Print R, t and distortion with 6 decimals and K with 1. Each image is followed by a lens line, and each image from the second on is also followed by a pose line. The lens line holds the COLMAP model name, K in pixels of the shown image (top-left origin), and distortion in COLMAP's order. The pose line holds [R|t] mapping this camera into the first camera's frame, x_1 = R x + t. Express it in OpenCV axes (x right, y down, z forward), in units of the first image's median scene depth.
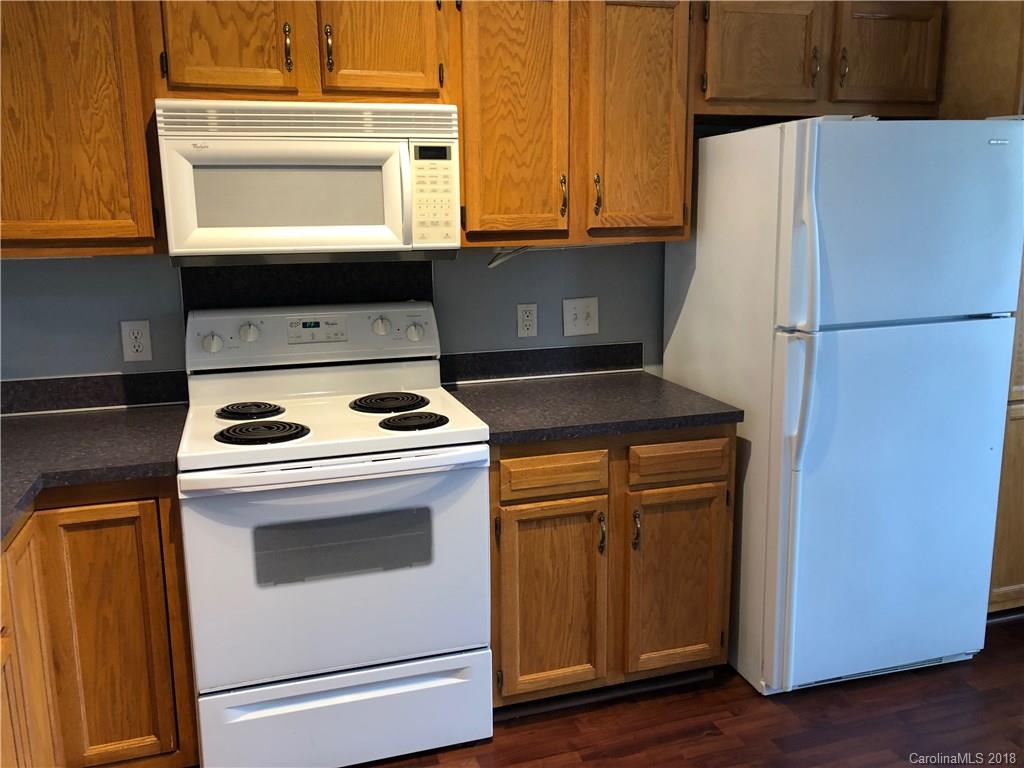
lens RADIAL K [[845.3, 0, 507.2], [0, 845.3, 376.2], [0, 0, 1]] dist [0.053919, -0.056668]
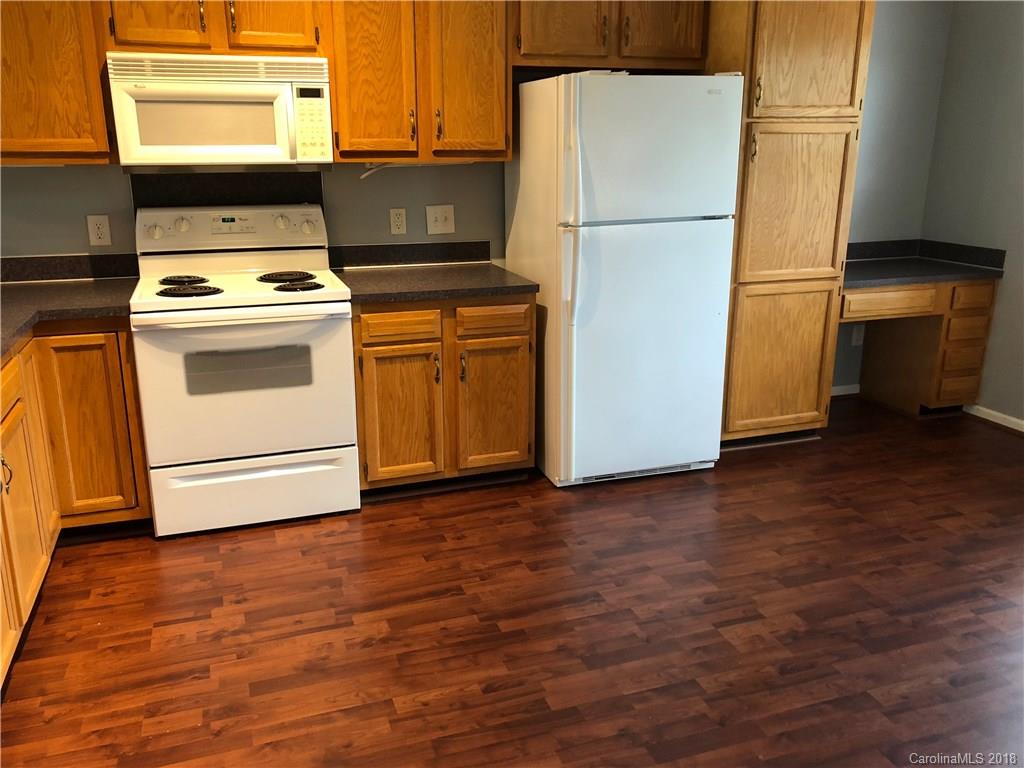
lens RADIAL K [[839.3, 0, 506.5], [0, 839.3, 375.0], [0, 0, 1]] dist [0.023457, -0.010804]
pose [[0.999356, 0.002718, 0.035772, 0.181305], [-0.005579, 0.996771, 0.080101, 0.083572], [-0.035439, -0.080249, 0.996145, -0.414806]]
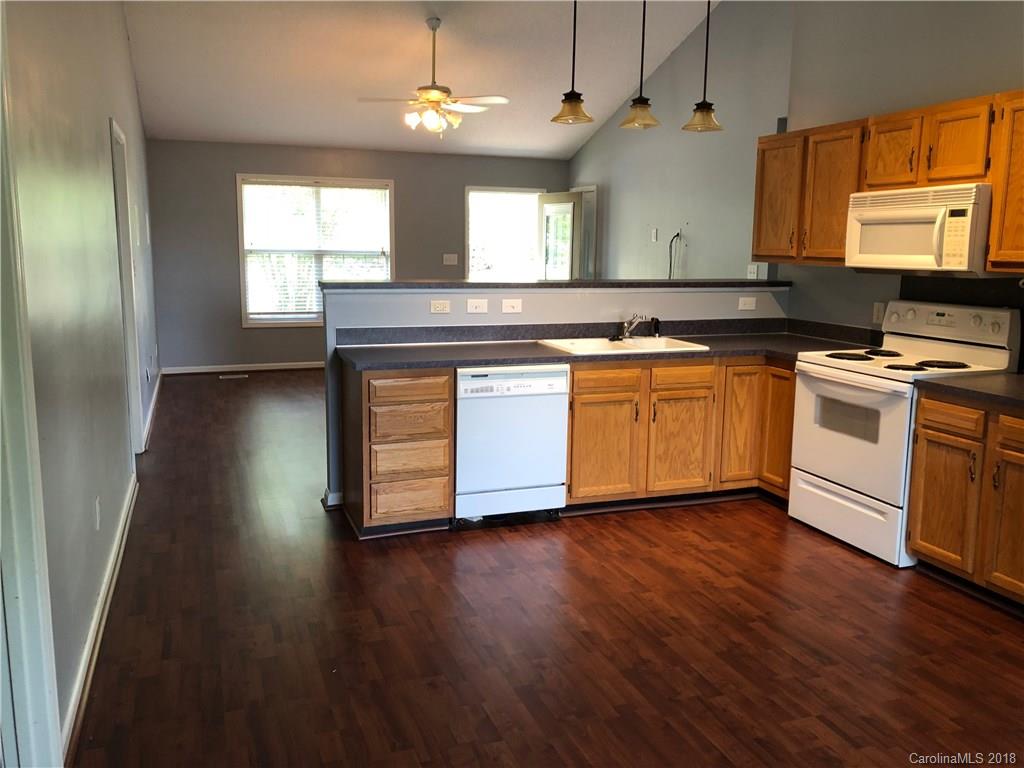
lens RADIAL K [[845.3, 0, 507.2], [0, 845.3, 376.2], [0, 0, 1]] dist [0.053919, -0.056668]
pose [[0.048627, 0.169351, -0.984355, 1.527041], [-0.201379, 0.966945, 0.156408, -0.037587], [0.978306, 0.190622, 0.081123, 0.060884]]
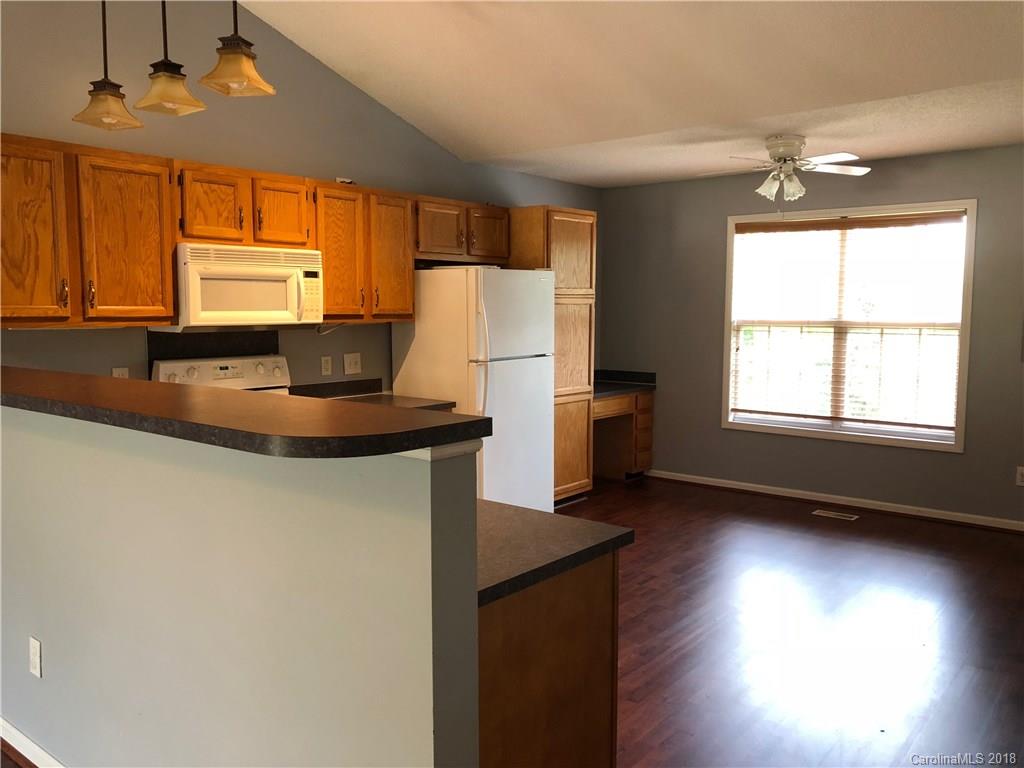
lens RADIAL K [[824.4, 0, 527.7], [0, 824.4, 380.5], [0, 0, 1]] dist [0.090368, -0.195658]
pose [[0.823200, -0.035852, 0.566619, -0.743710], [0.094295, 0.992777, -0.074178, 0.160644], [-0.559867, 0.114493, 0.820634, -0.785620]]
